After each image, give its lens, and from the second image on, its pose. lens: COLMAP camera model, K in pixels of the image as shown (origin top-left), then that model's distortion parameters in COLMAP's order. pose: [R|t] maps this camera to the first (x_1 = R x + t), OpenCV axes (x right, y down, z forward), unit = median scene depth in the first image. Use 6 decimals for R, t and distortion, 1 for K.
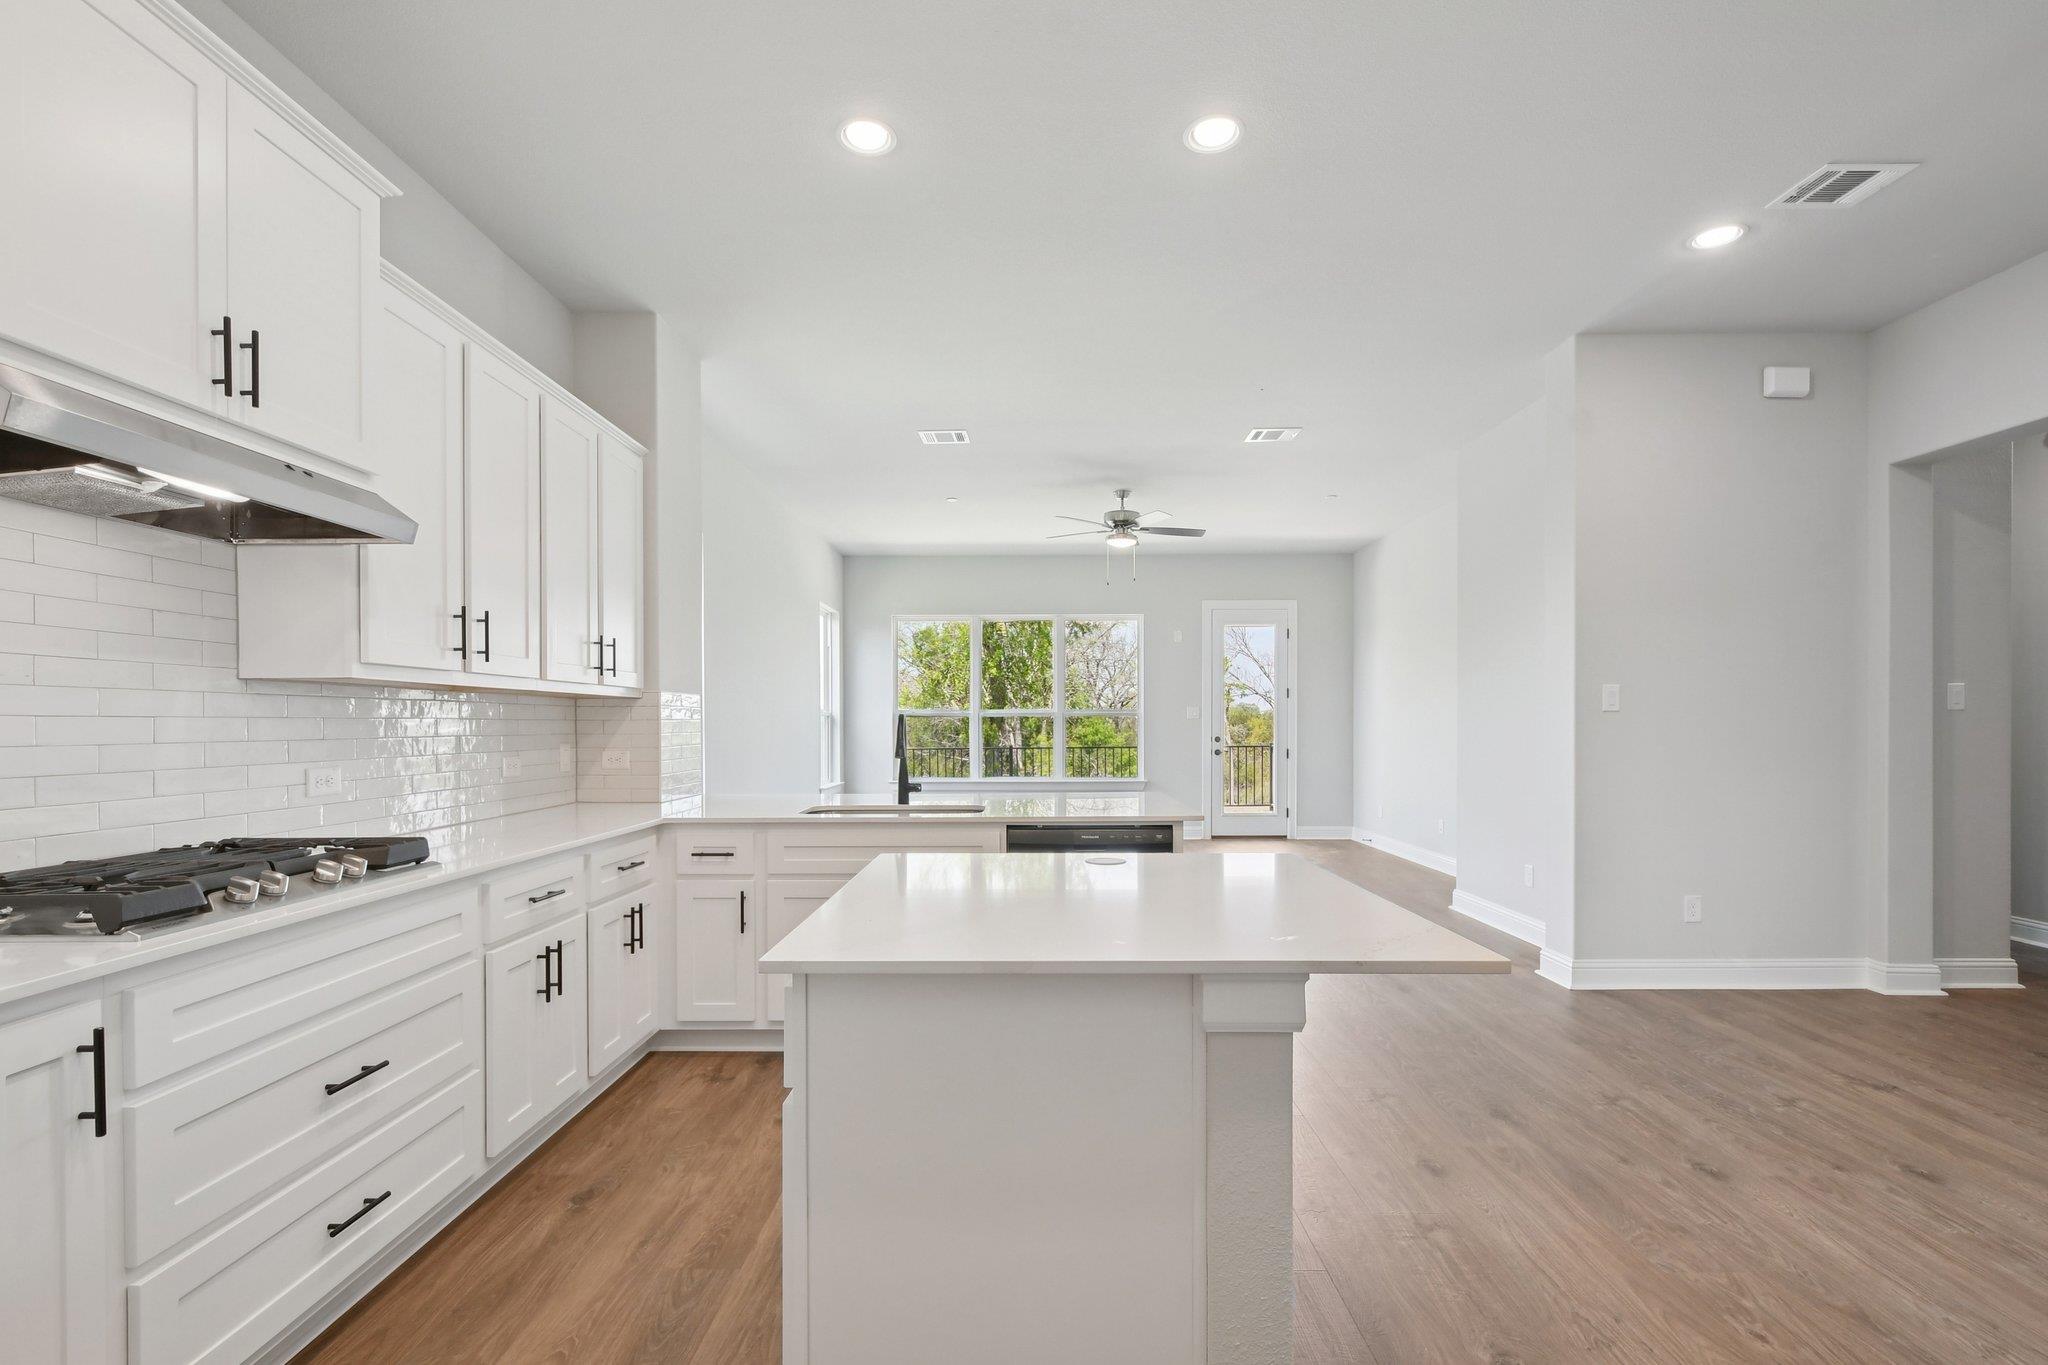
lens RADIAL K [[907.9, 0, 1018.2], [0, 907.9, 727.4], [0, 0, 1]] dist [0.000091, -0.000462]
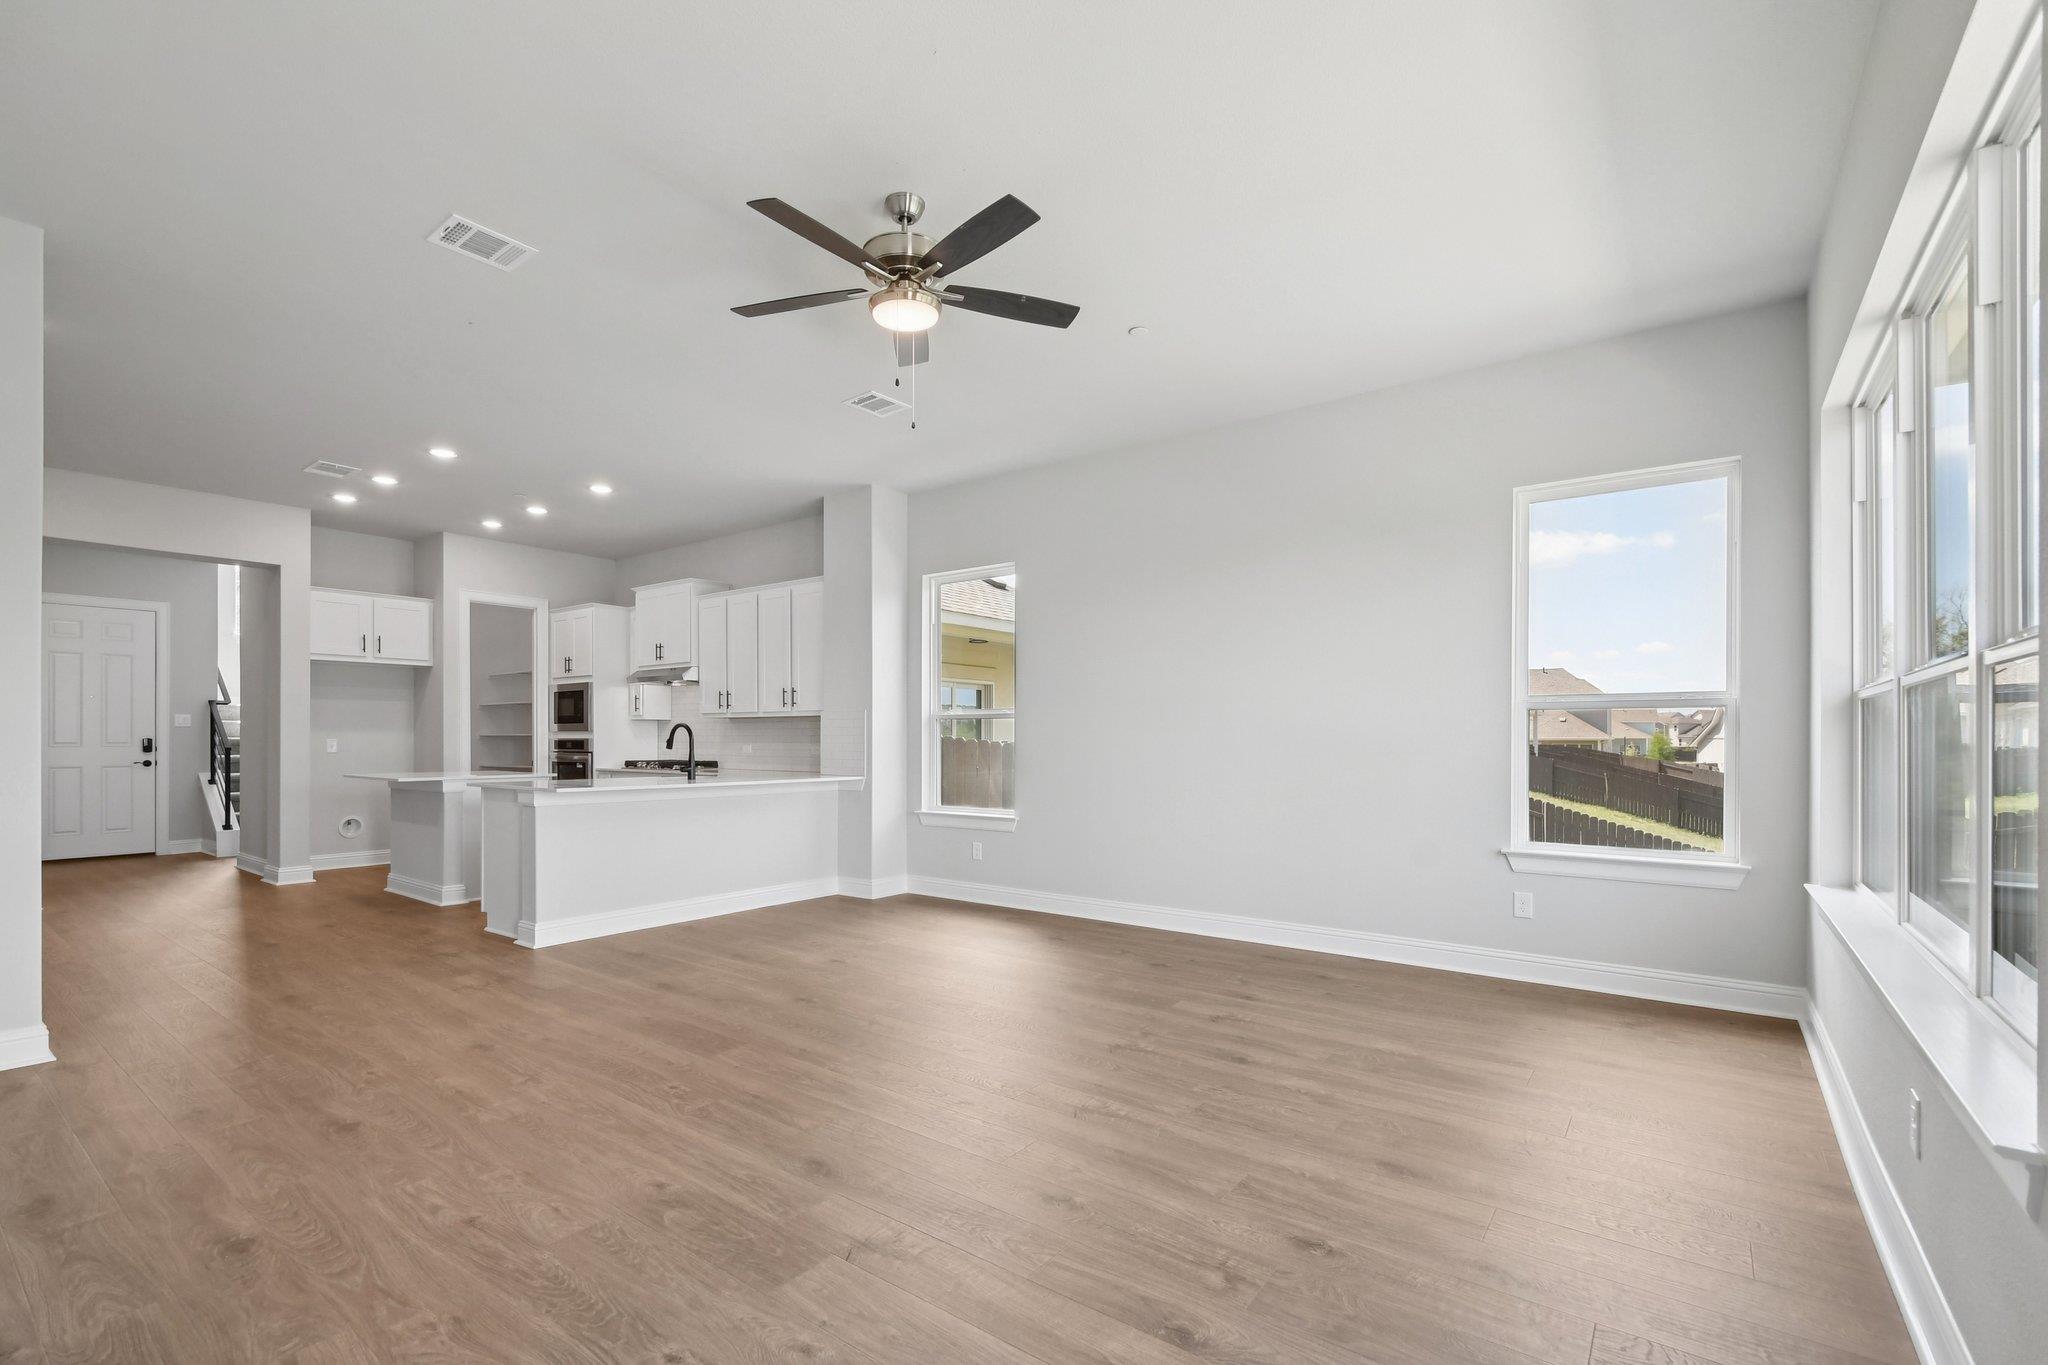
lens RADIAL K [[892.9, 0, 1017.5], [0, 892.9, 744.2], [0, 0, 1]] dist [0.007038, -0.000027]
pose [[-0.590079, 0.006213, -0.807322, 0.816232], [-0.003841, 0.999937, 0.010503, 0.004123], [0.807337, 0.009299, -0.590018, 2.434406]]
